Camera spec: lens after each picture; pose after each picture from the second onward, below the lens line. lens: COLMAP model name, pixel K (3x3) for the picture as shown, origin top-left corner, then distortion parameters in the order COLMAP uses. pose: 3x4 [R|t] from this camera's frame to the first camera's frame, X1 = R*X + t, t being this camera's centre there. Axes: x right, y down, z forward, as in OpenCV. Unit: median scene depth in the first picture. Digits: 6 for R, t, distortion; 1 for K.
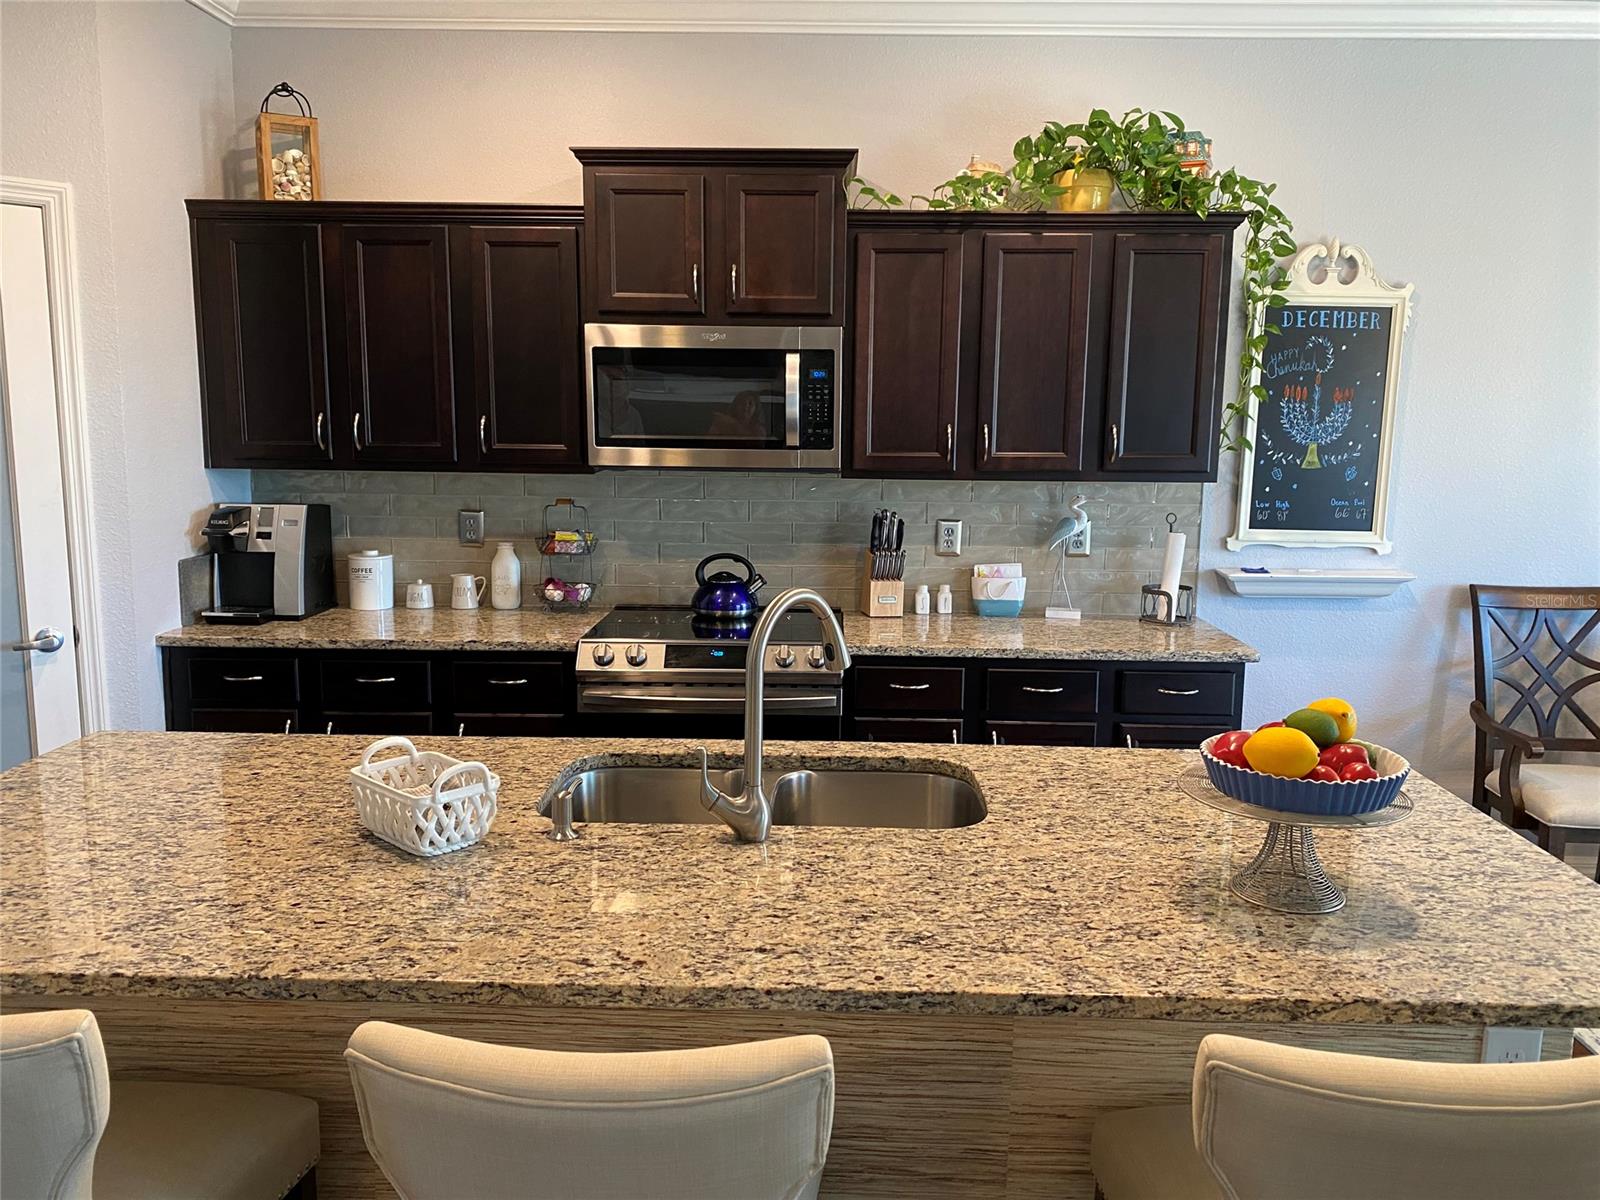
lens RADIAL K [[1210.5, 0, 803.7], [0, 1210.5, 596.1], [0, 0, 1]] dist [0.023040, -0.033865]
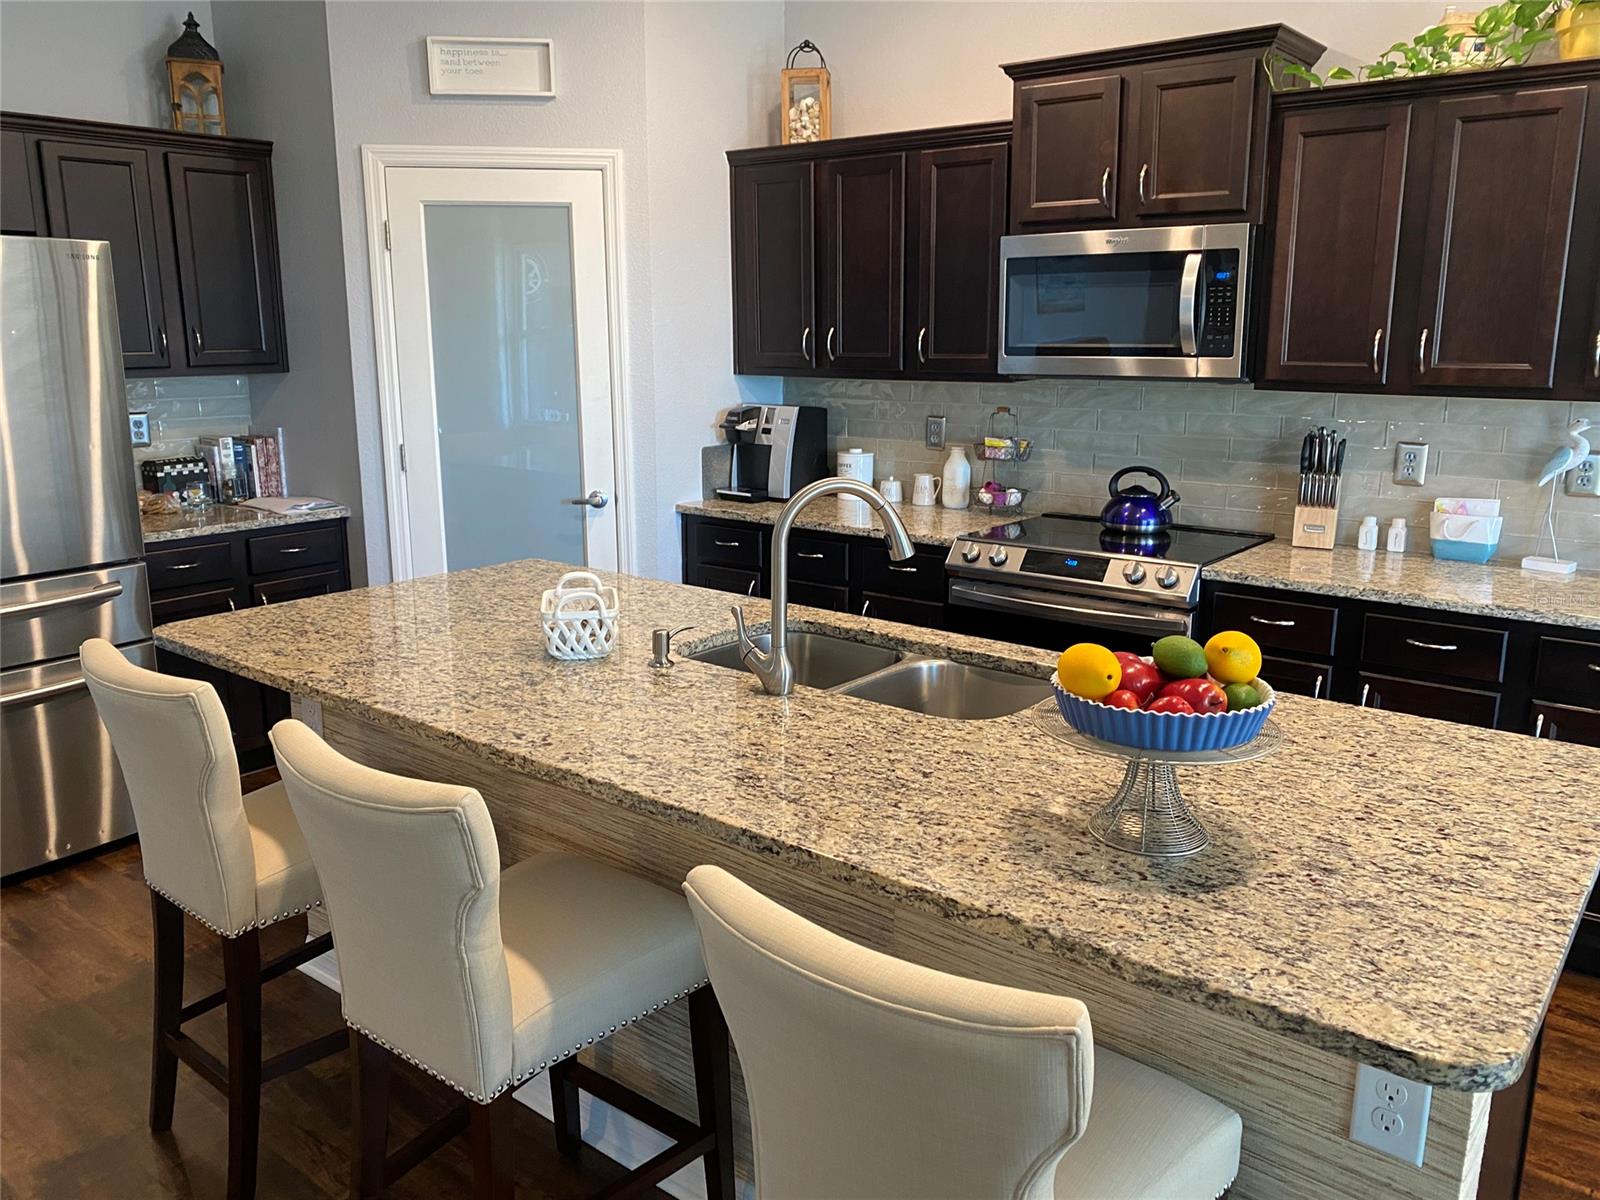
lens RADIAL K [[1210.5, 0, 799.0], [0, 1210.5, 592.6], [0, 0, 1]] dist [0.023040, -0.033865]
pose [[0.797381, 0.118620, -0.591703, 0.329442], [-0.082612, 0.992717, 0.087684, 0.002692], [0.597794, -0.021036, 0.801373, 0.051401]]
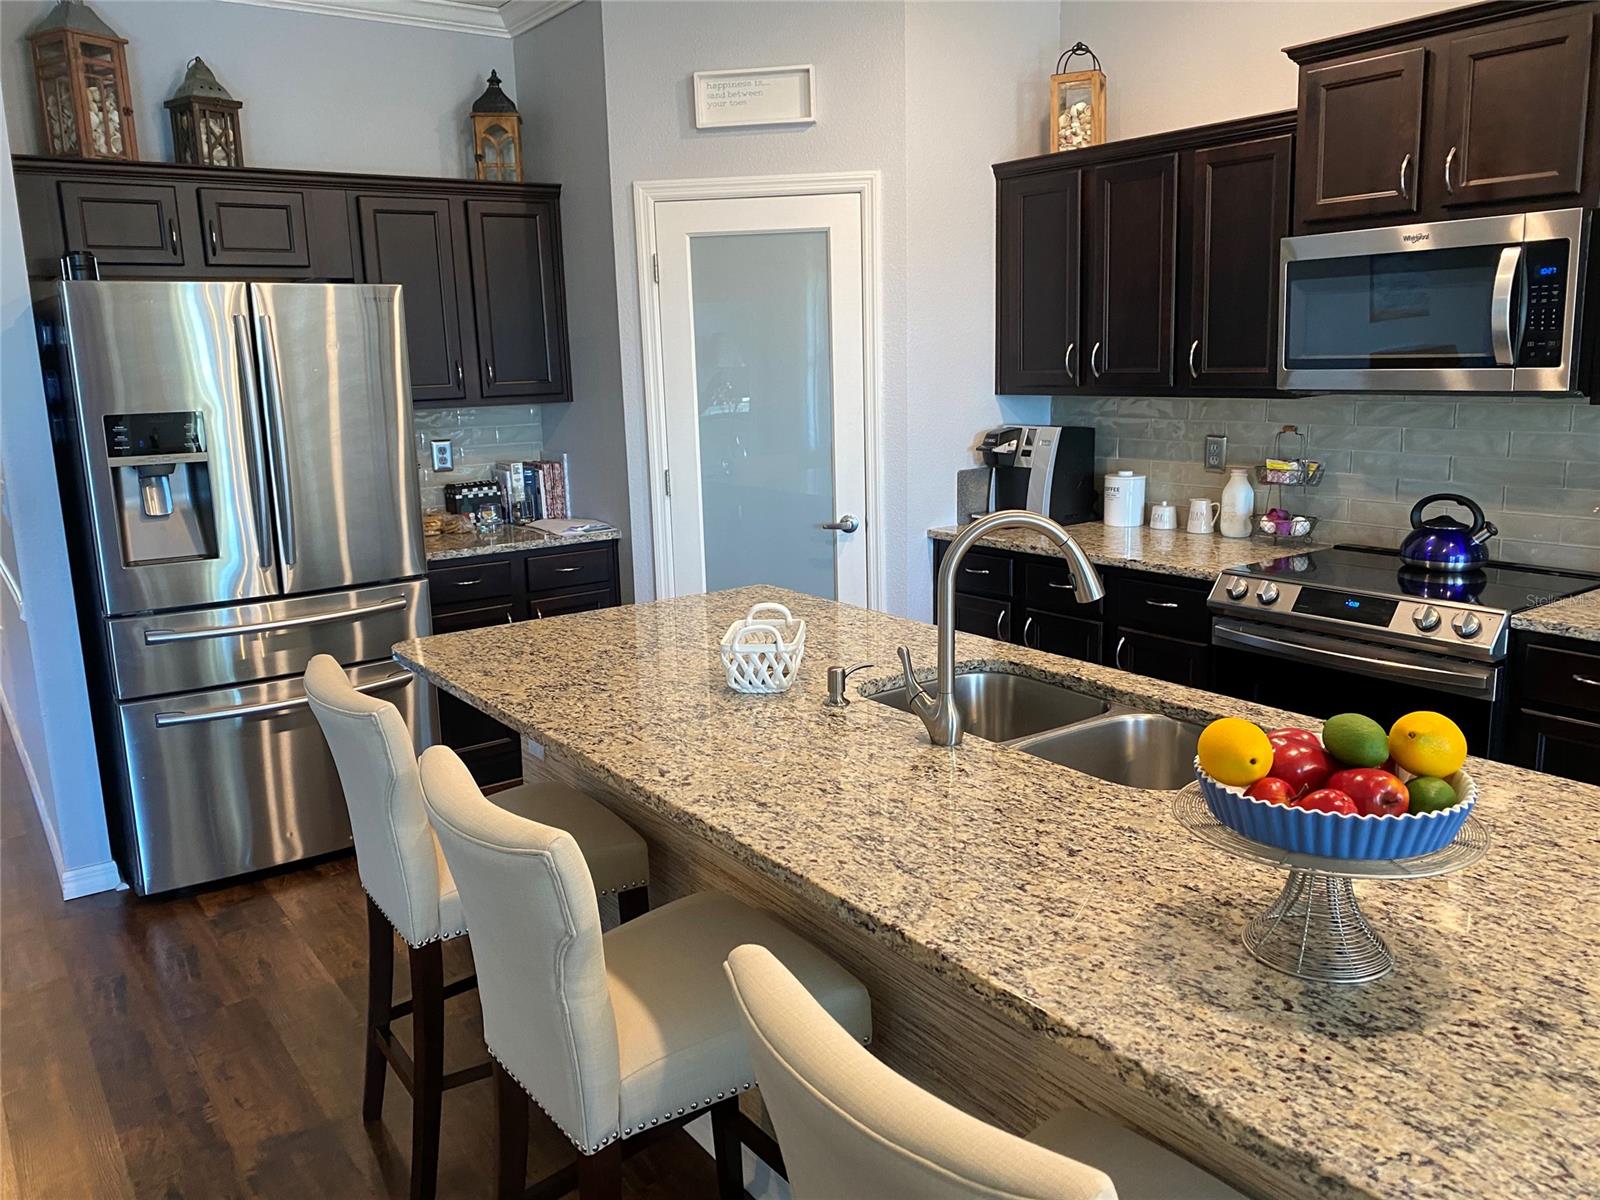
lens RADIAL K [[1210.5, 0, 800.2], [0, 1210.5, 592.0], [0, 0, 1]] dist [0.023040, -0.033865]
pose [[0.609831, 0.127951, -0.782135, 0.356250], [-0.086217, 0.991735, 0.095017, -0.009768], [0.787828, 0.009489, 0.615822, 0.128079]]
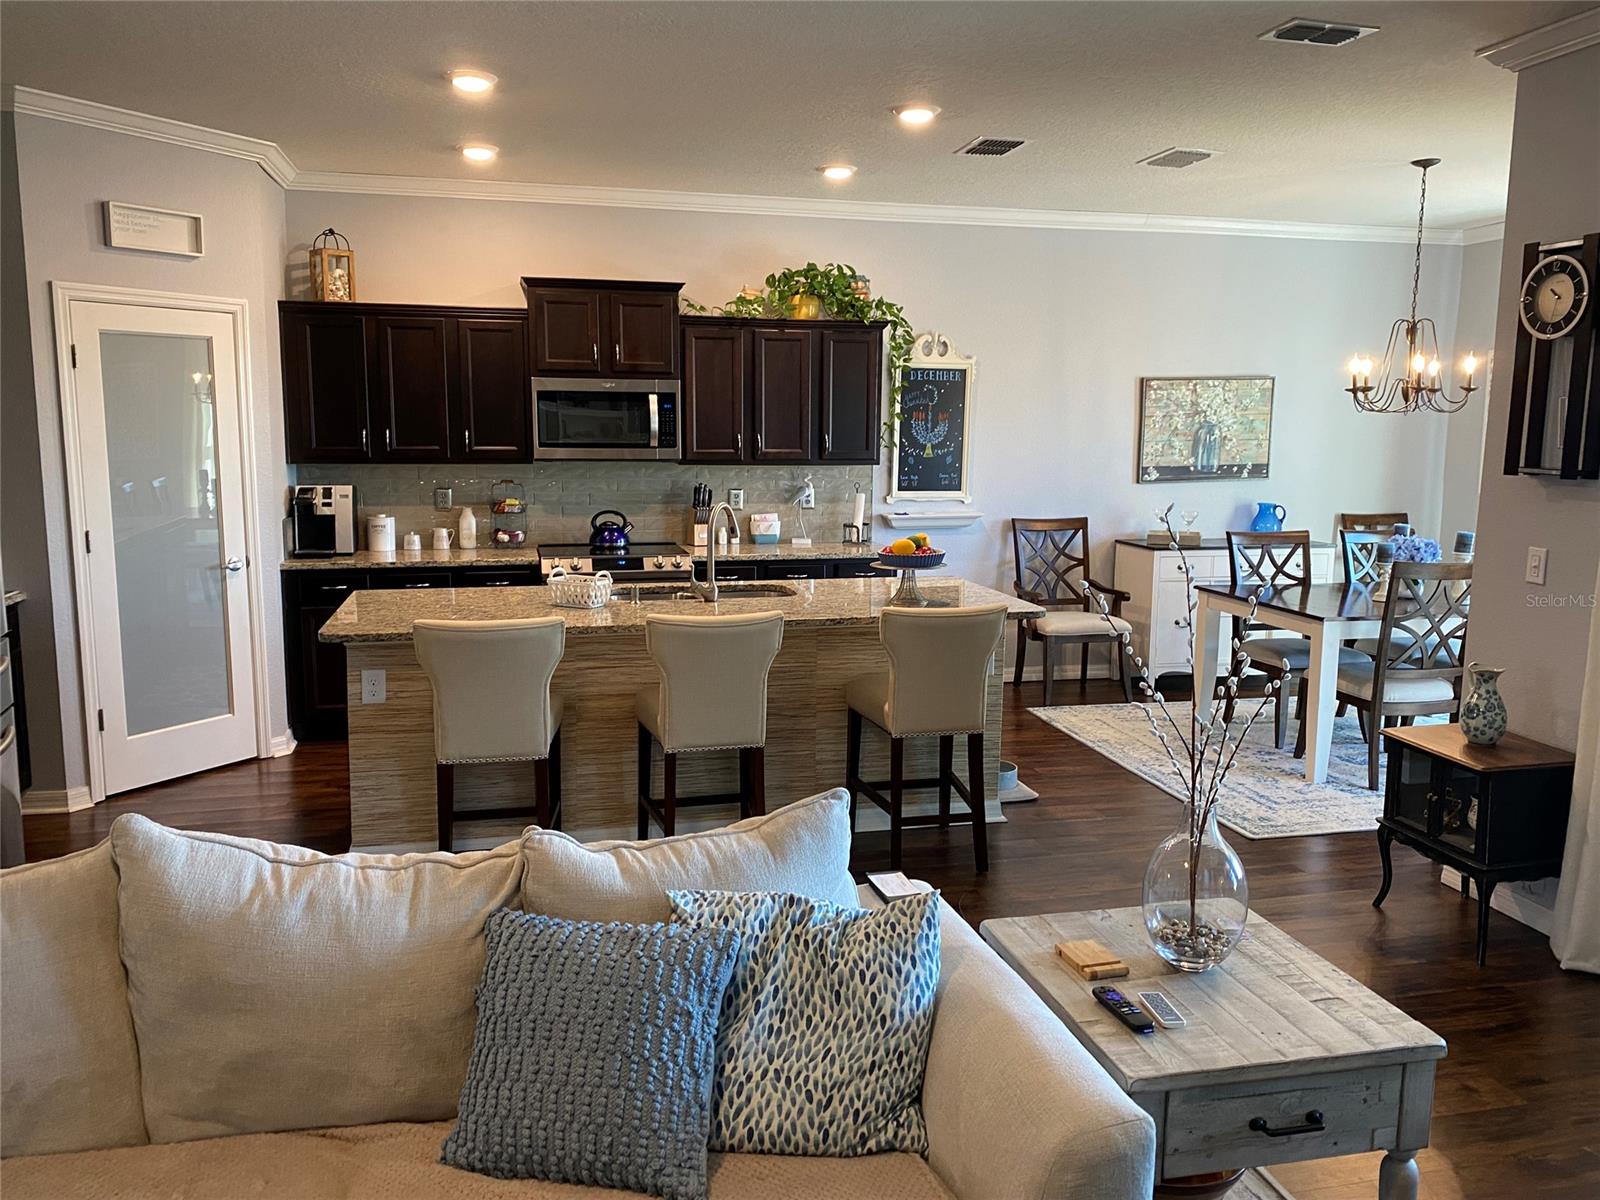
lens RADIAL K [[1210.5, 0, 798.7], [0, 1210.5, 600.2], [0, 0, 1]] dist [0.023040, -0.033865]
pose [[0.966586, -0.041213, 0.253010, -0.260924], [0.041018, 0.999140, 0.006047, 0.098873], [-0.253041, 0.004533, 0.967445, -0.770868]]
